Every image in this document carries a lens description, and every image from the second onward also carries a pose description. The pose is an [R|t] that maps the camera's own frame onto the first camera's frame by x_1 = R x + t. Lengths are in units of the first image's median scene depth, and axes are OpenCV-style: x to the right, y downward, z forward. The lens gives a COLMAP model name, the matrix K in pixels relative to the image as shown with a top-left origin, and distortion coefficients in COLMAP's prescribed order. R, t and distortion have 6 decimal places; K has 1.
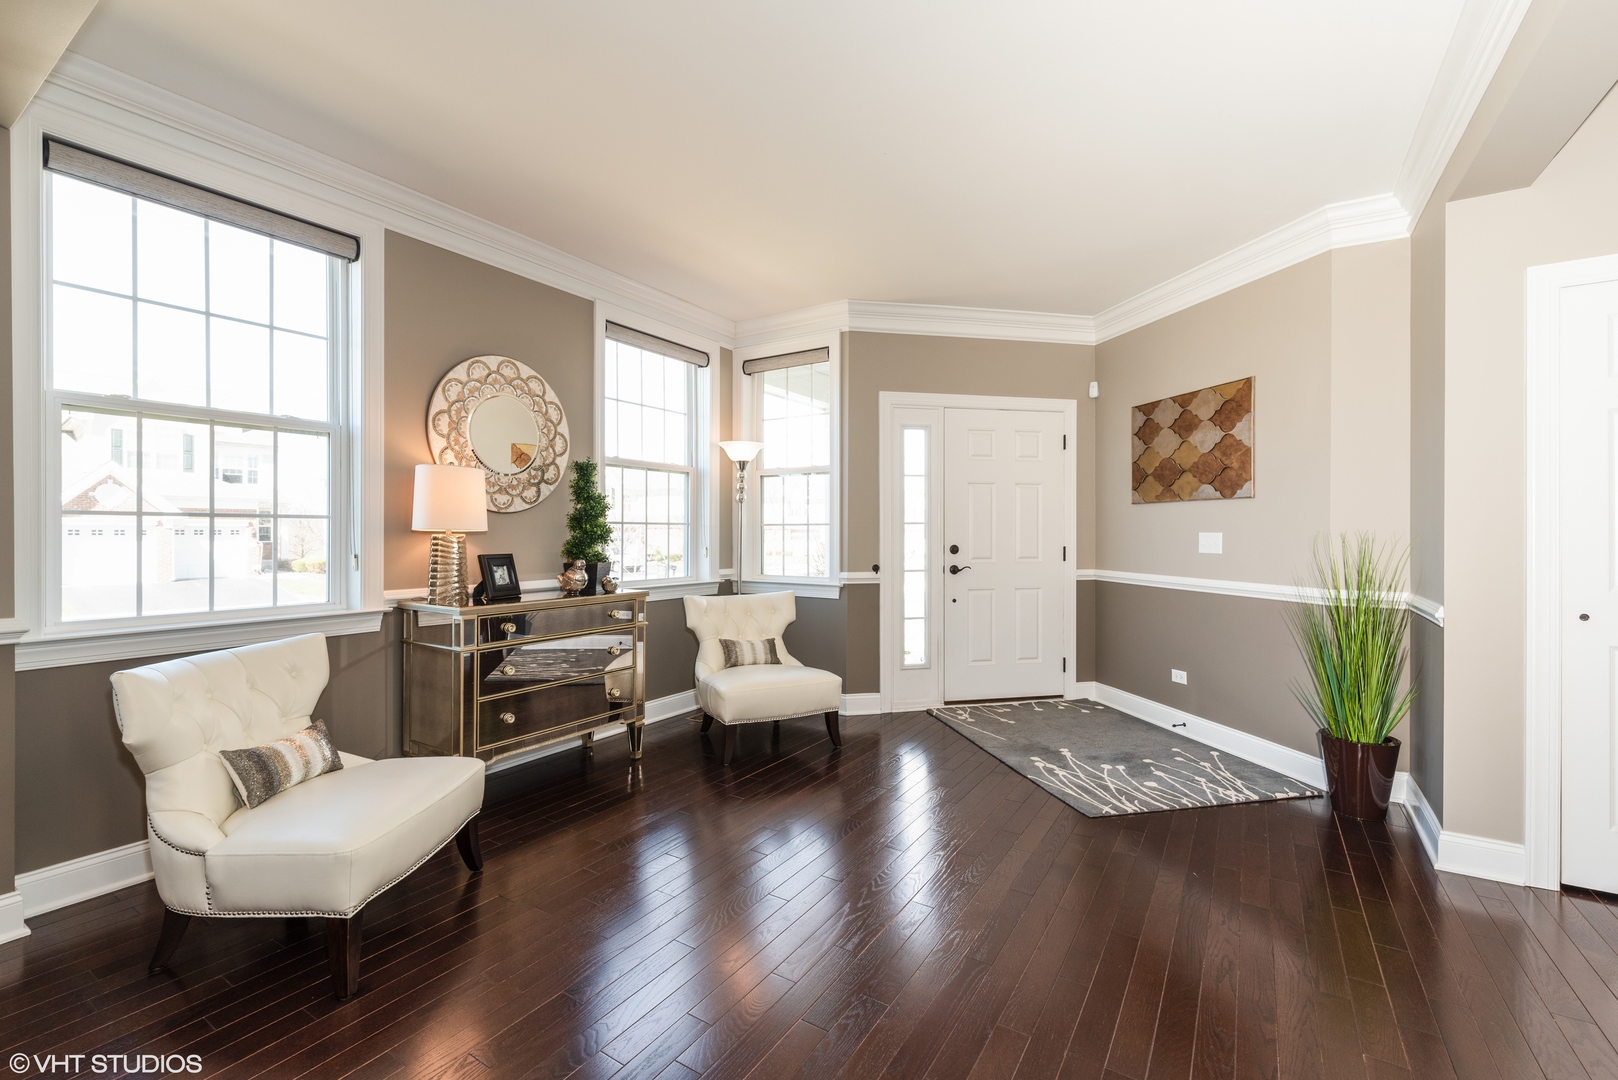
lens RADIAL K [[699.1, 0, 803.3], [0, 699.1, 539.6], [0, 0, 1]] dist [0.003997, 0.000637]
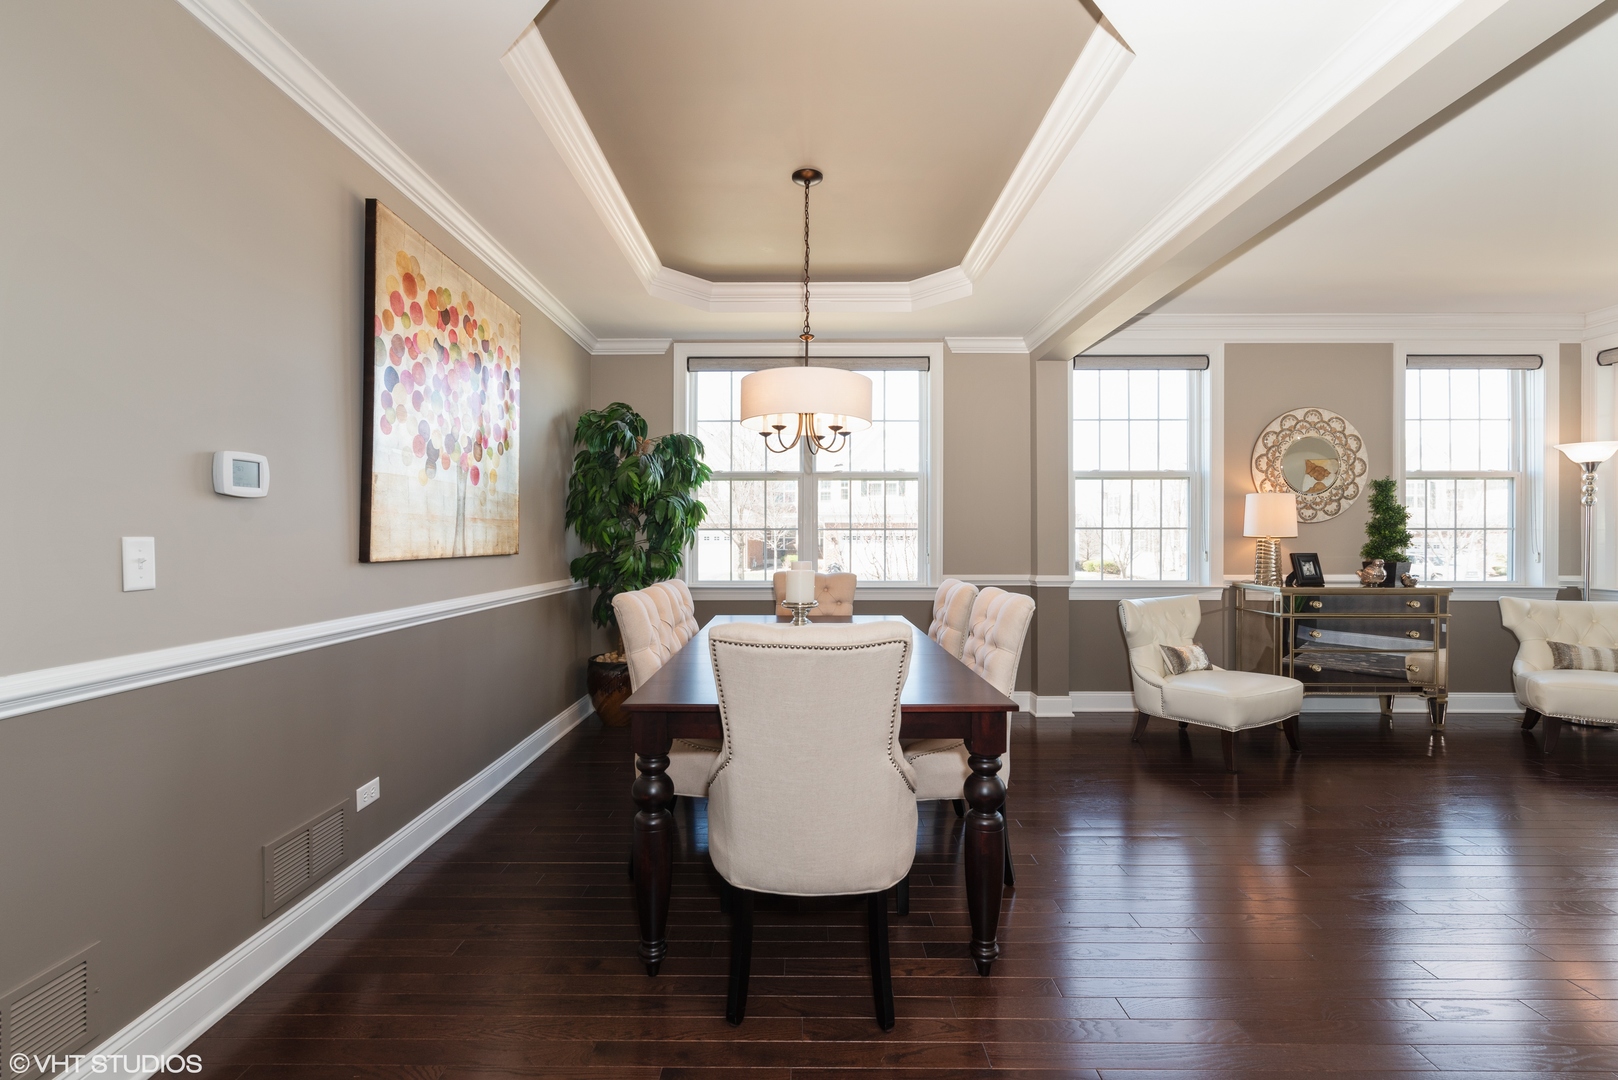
lens RADIAL K [[699.1, 0, 803.6], [0, 699.1, 534.7], [0, 0, 1]] dist [0.003997, 0.000637]
pose [[0.538825, -0.006057, -0.842396, 0.185641], [-0.006890, 0.999909, -0.011597, 0.006546], [0.842390, 0.012053, 0.538734, -0.550011]]
